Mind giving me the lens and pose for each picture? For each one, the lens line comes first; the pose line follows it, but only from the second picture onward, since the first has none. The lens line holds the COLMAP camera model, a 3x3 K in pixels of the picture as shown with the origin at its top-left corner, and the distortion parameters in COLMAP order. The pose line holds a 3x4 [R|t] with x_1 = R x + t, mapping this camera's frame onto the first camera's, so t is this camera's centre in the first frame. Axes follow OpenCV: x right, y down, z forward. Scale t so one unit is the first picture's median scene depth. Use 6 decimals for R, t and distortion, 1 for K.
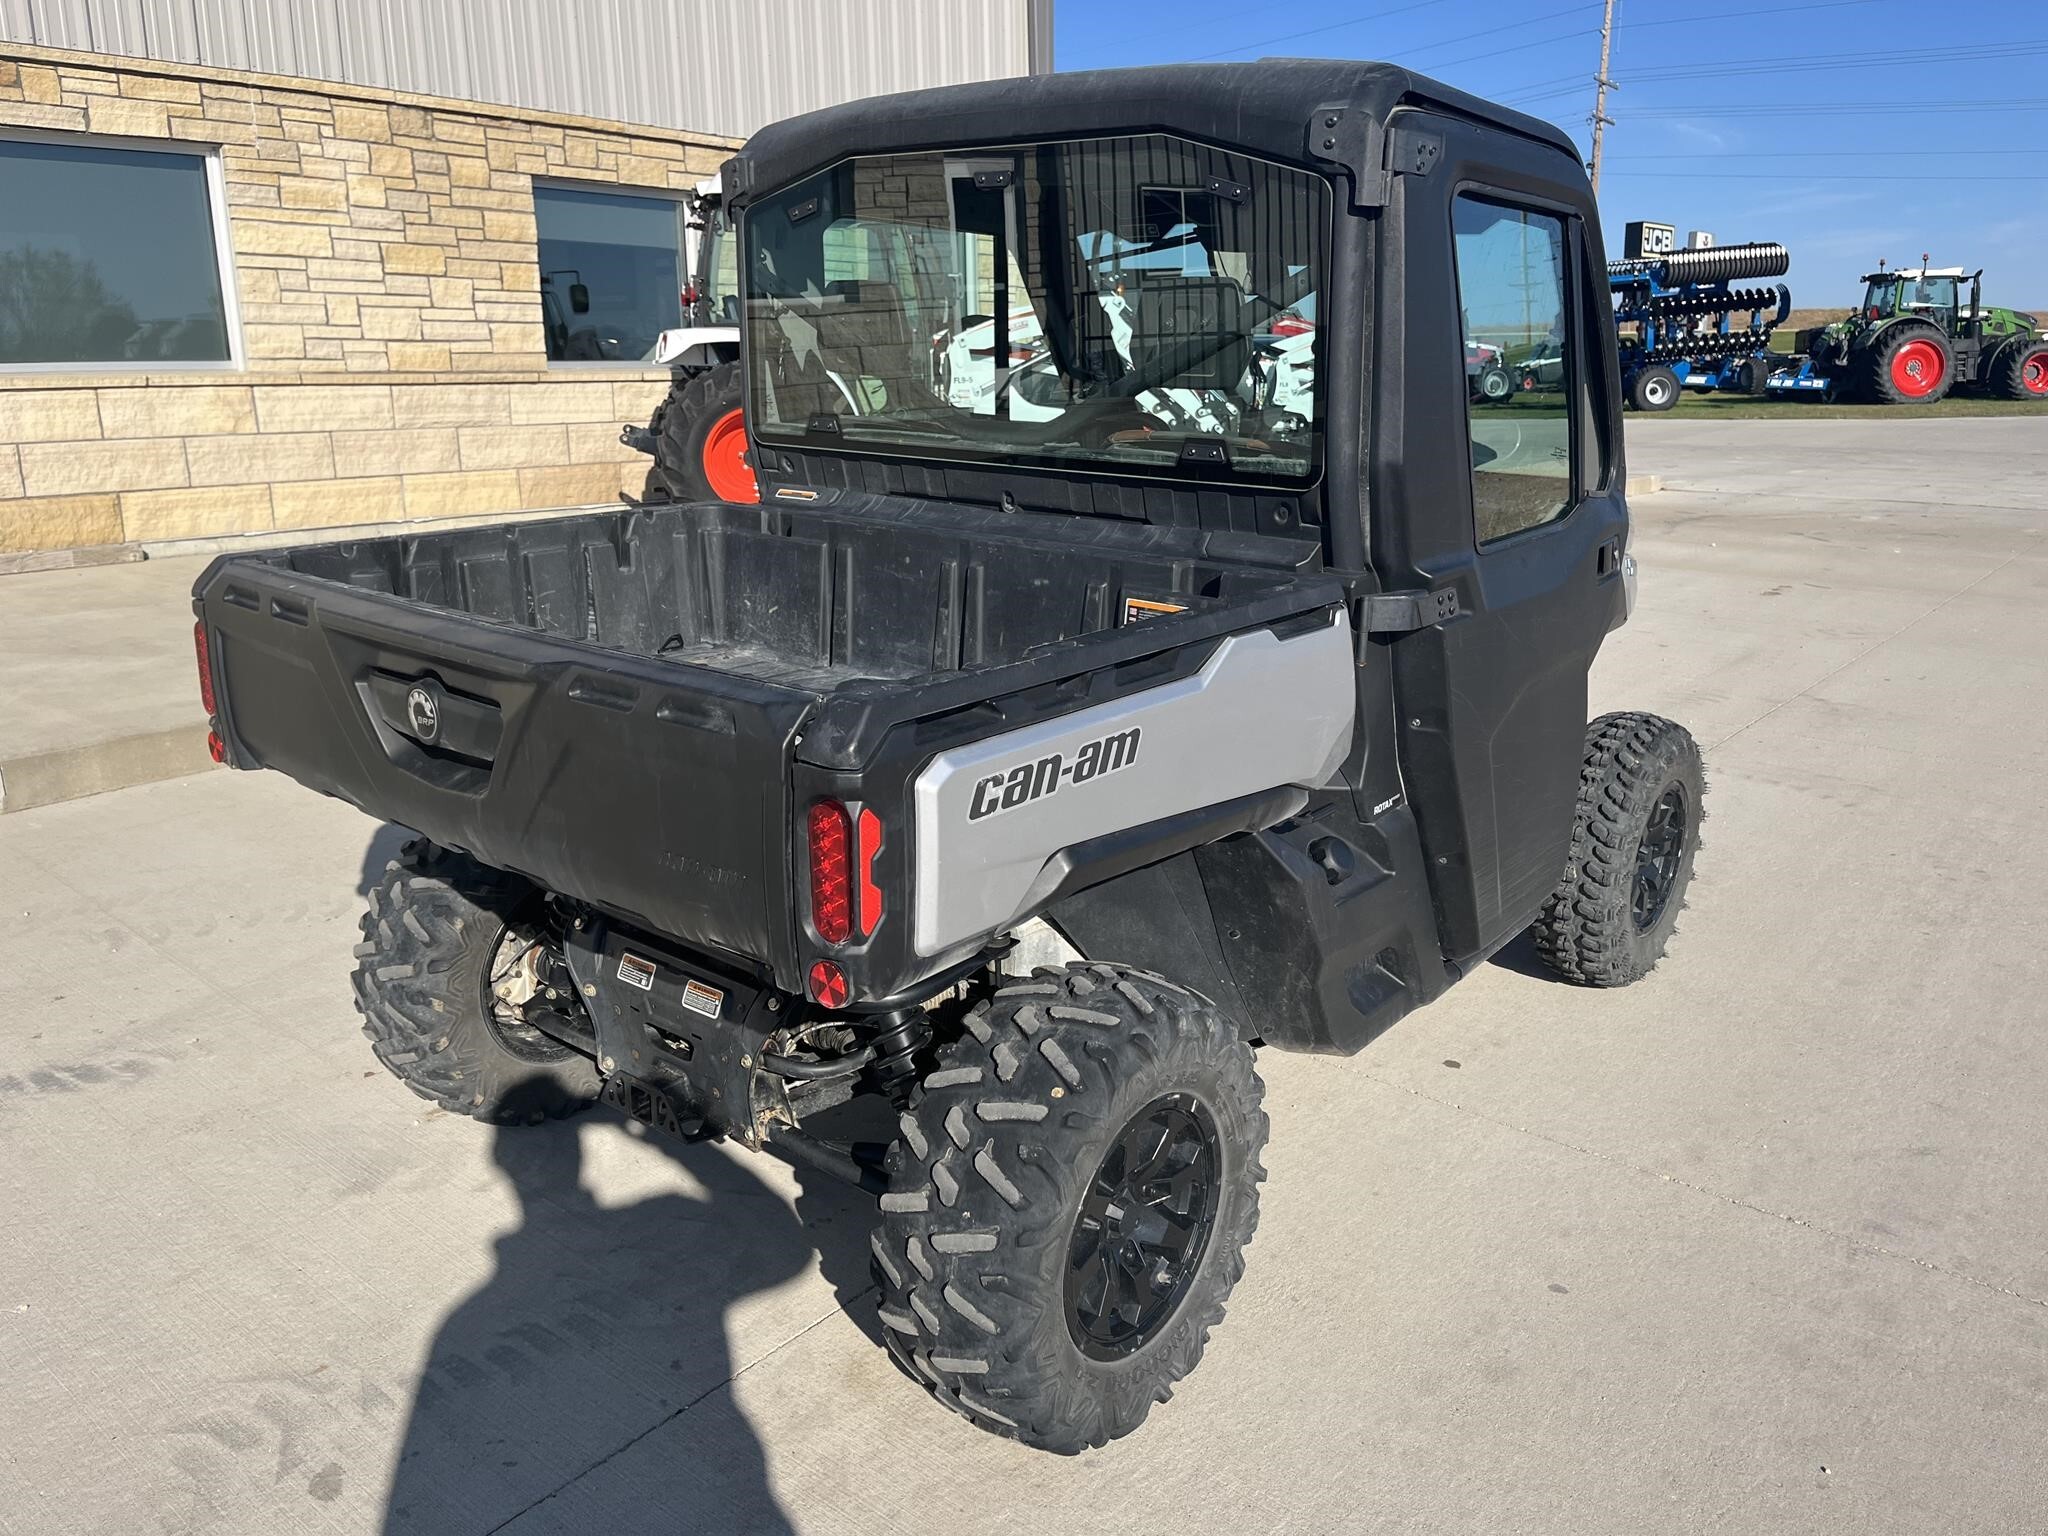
lens RADIAL K [[1522.2, 0, 1024.0], [0, 1522.2, 768.0], [0, 0, 1]] dist [0.070568, -0.104723]
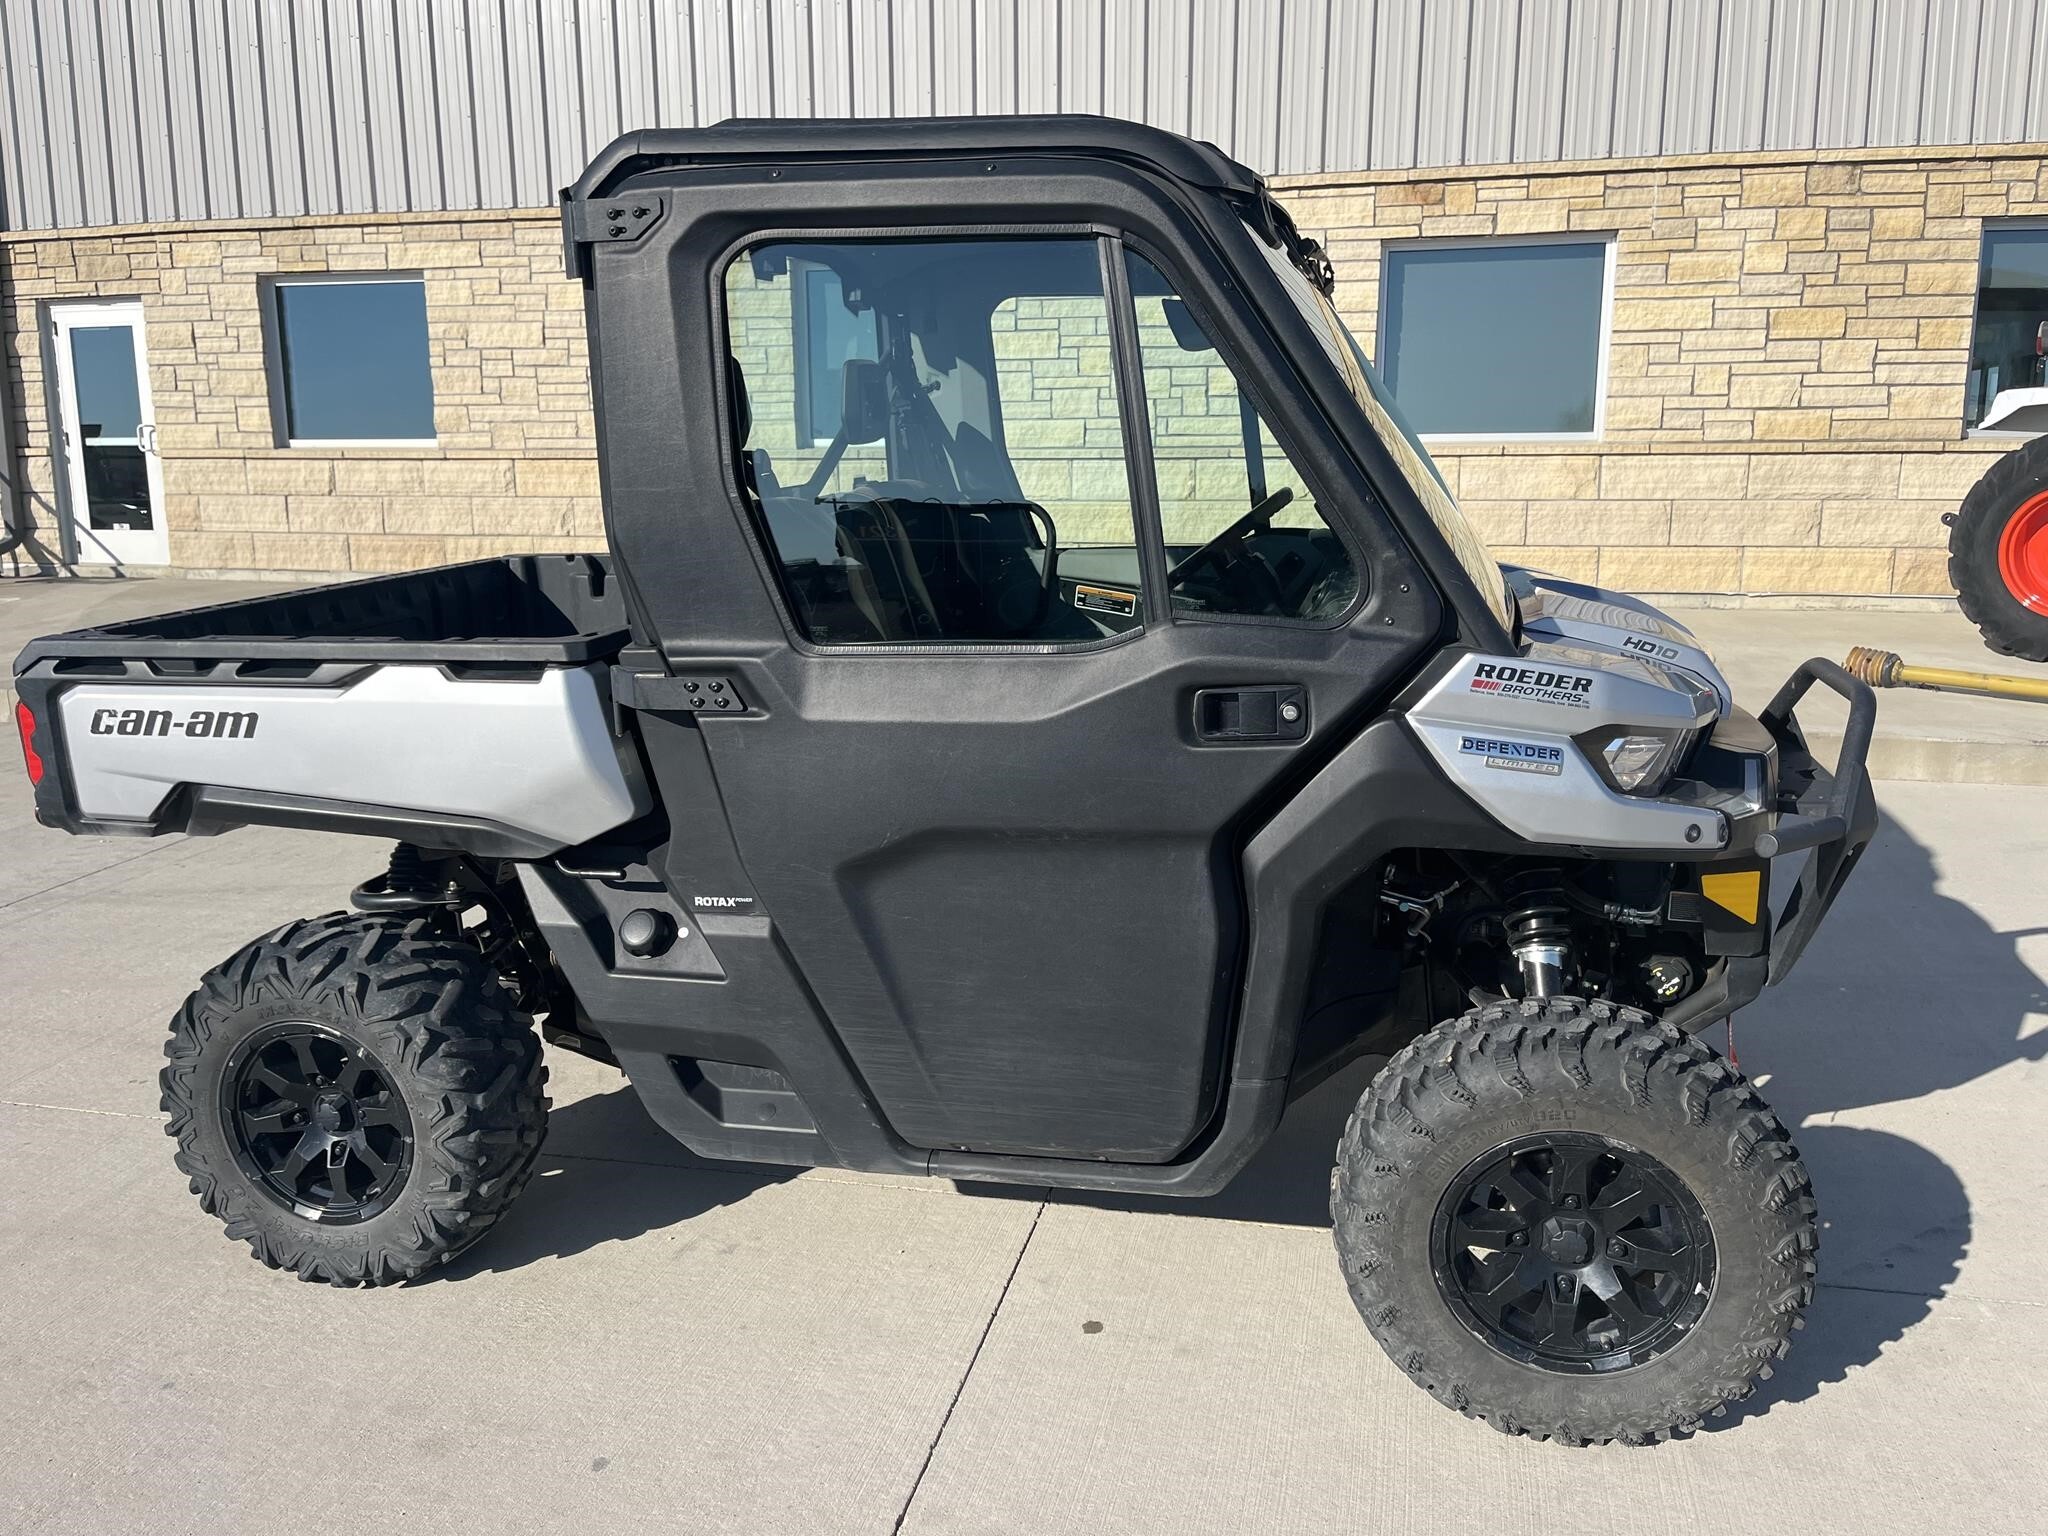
lens RADIAL K [[1522.2, 0, 1024.0], [0, 1522.2, 768.0], [0, 0, 1]] dist [0.070568, -0.104723]
pose [[0.432268, 0.186253, -0.882301, 0.291111], [-0.224642, 0.969832, 0.094672, -0.048173], [0.873316, 0.157278, 0.461067, 0.191728]]
